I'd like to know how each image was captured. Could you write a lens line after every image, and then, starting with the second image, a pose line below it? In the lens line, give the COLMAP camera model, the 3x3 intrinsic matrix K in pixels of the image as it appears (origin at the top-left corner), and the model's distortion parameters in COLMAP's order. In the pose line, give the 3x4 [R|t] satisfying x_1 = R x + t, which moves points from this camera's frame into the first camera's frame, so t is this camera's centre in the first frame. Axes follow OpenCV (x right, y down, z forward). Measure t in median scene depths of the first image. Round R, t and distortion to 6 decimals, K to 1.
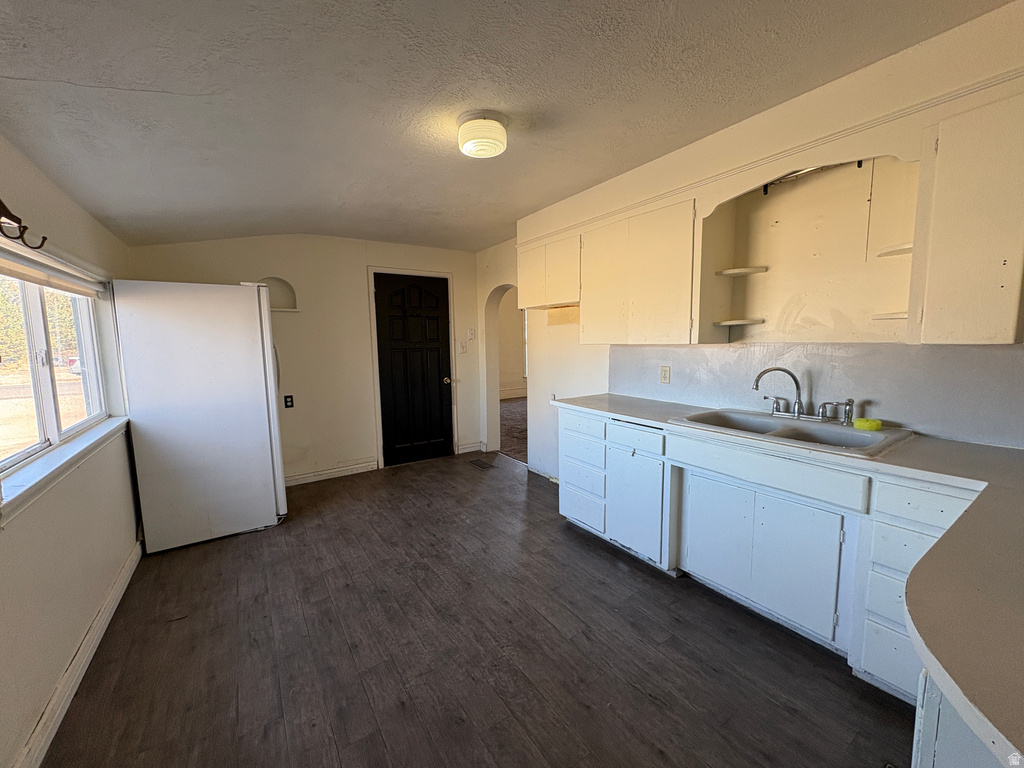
lens RADIAL K [[408.3, 0, 510.8], [0, 408.3, 385.8], [0, 0, 1]] dist [-0.000716, 0.000707]
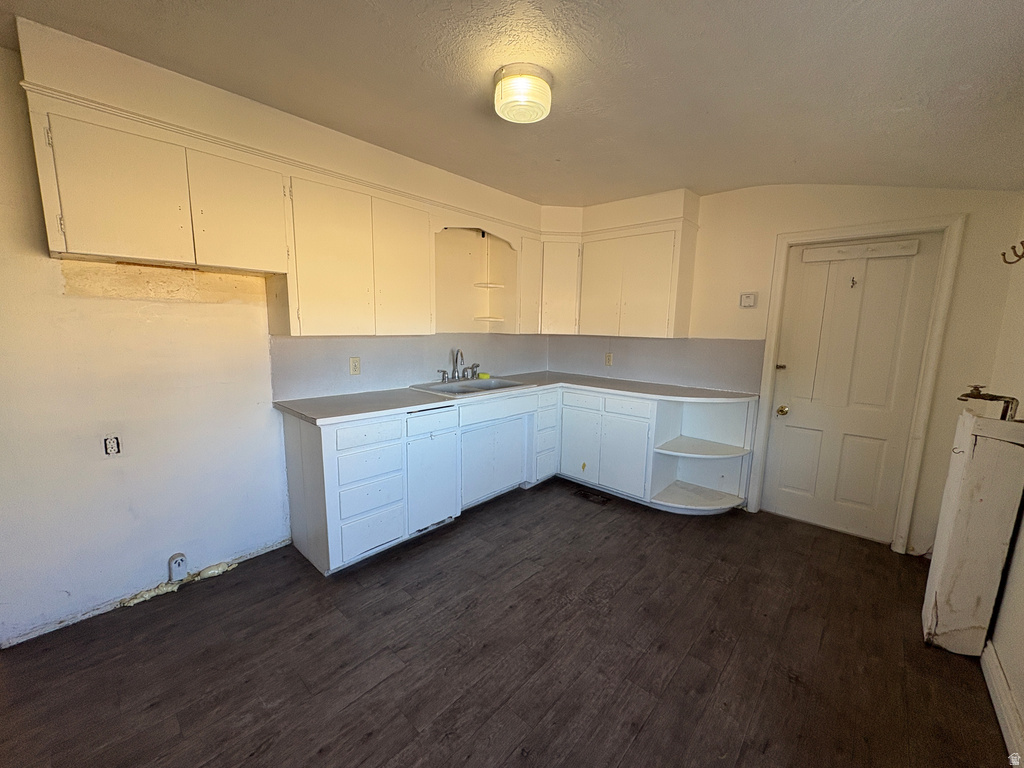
lens RADIAL K [[408.3, 0, 510.3], [0, 408.3, 384.6], [0, 0, 1]] dist [-0.000716, 0.000707]
pose [[-0.240603, -0.131757, 0.961639, -0.913588], [0.094376, 0.982874, 0.158279, -0.144296], [-0.966024, 0.128838, -0.224048, 1.215262]]
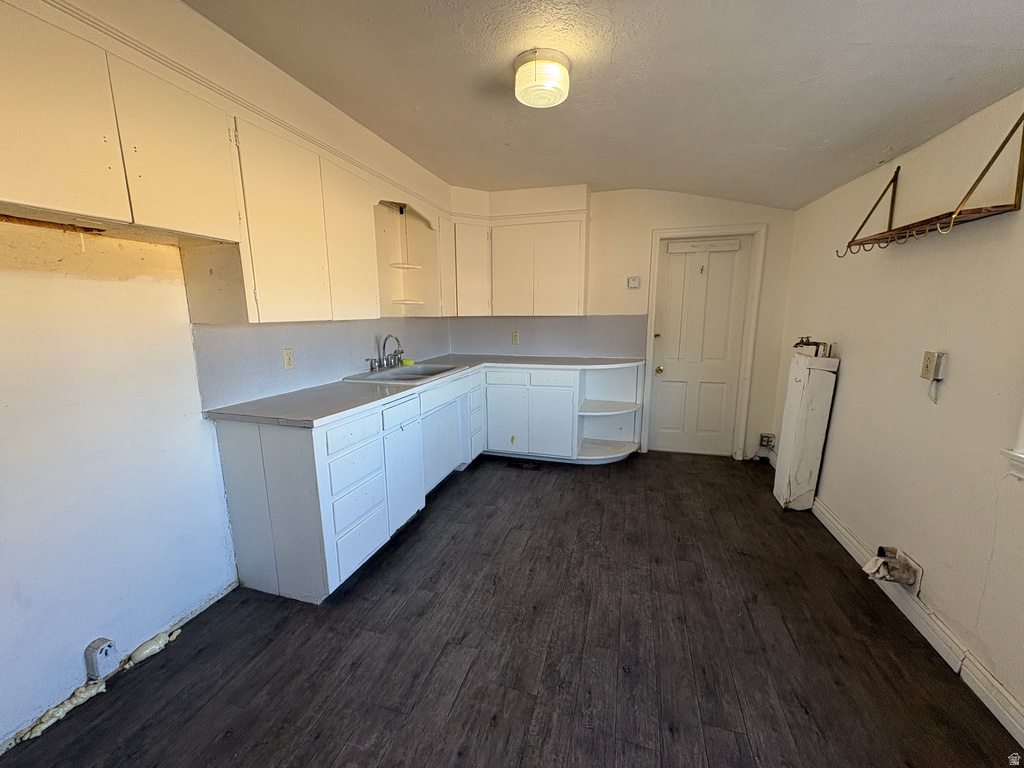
lens RADIAL K [[408.3, 0, 512.0], [0, 408.3, 384.4], [0, 0, 1]] dist [-0.000716, 0.000707]
pose [[-0.642104, -0.115532, 0.757862, -0.739914], [0.102637, 0.966723, 0.234332, -0.173233], [-0.759716, 0.228250, -0.608879, 1.639651]]
